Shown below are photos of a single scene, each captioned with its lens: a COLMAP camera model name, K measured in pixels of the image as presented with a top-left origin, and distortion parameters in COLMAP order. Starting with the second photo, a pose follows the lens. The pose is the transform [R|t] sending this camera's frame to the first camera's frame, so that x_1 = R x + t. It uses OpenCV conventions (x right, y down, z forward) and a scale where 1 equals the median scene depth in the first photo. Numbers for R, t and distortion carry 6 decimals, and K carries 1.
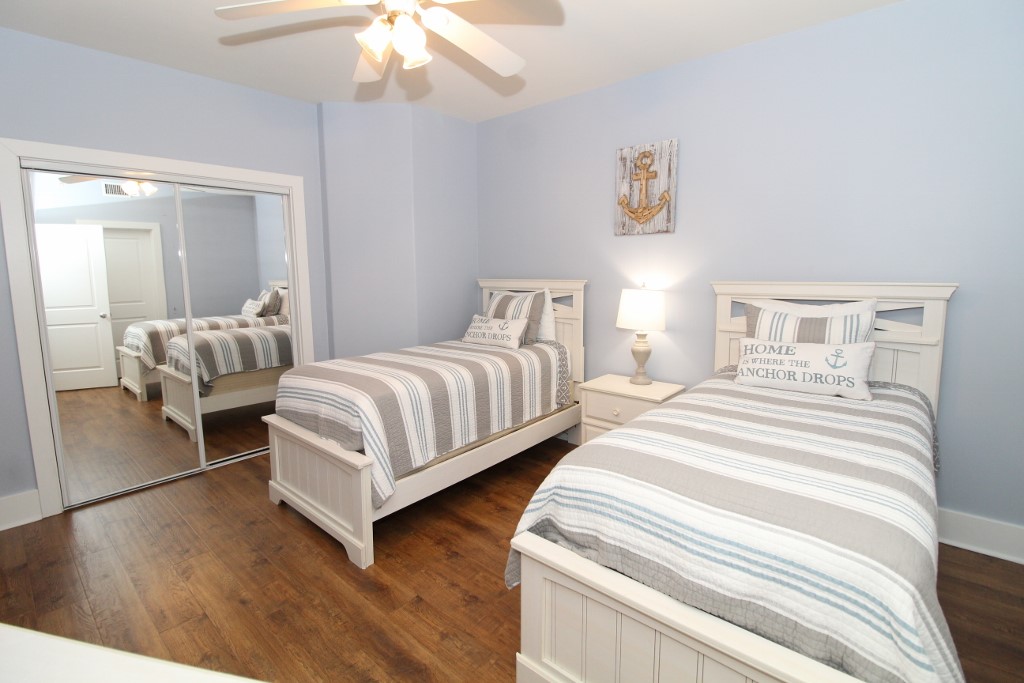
lens RADIAL K [[474.8, 0, 509.5], [0, 474.8, 328.7], [0, 0, 1]] dist [0.000647, -0.016031]
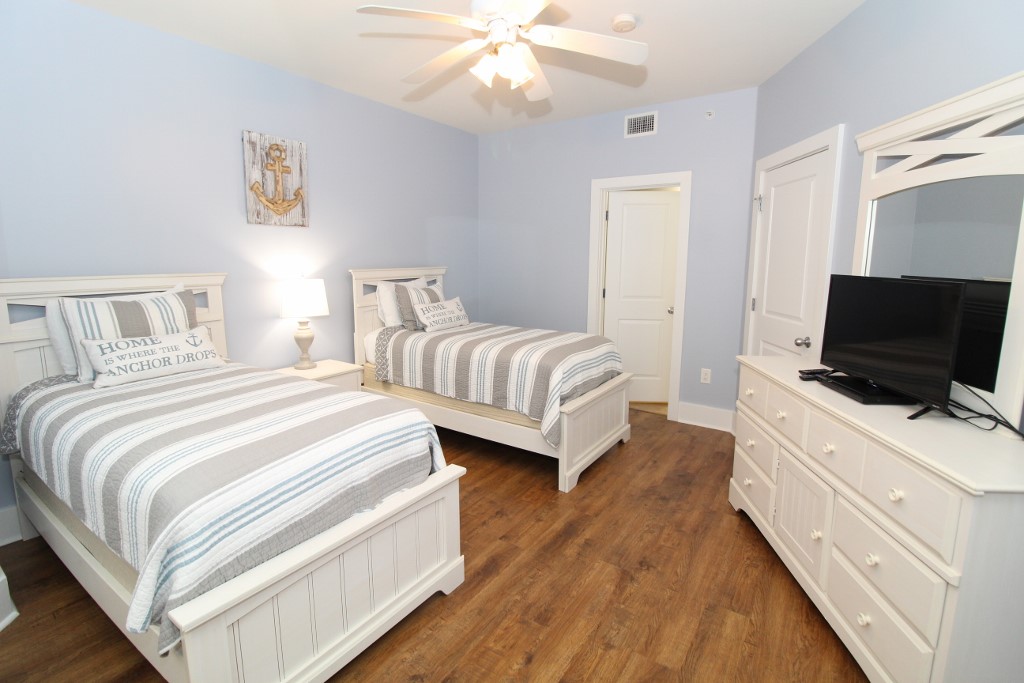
lens RADIAL K [[474.8, 0, 509.5], [0, 474.8, 328.7], [0, 0, 1]] dist [0.000647, -0.016031]
pose [[-0.129244, -0.150312, 0.980154, -0.812343], [0.109101, 0.980288, 0.164718, -0.095492], [-0.985593, 0.128224, -0.110297, 0.653823]]
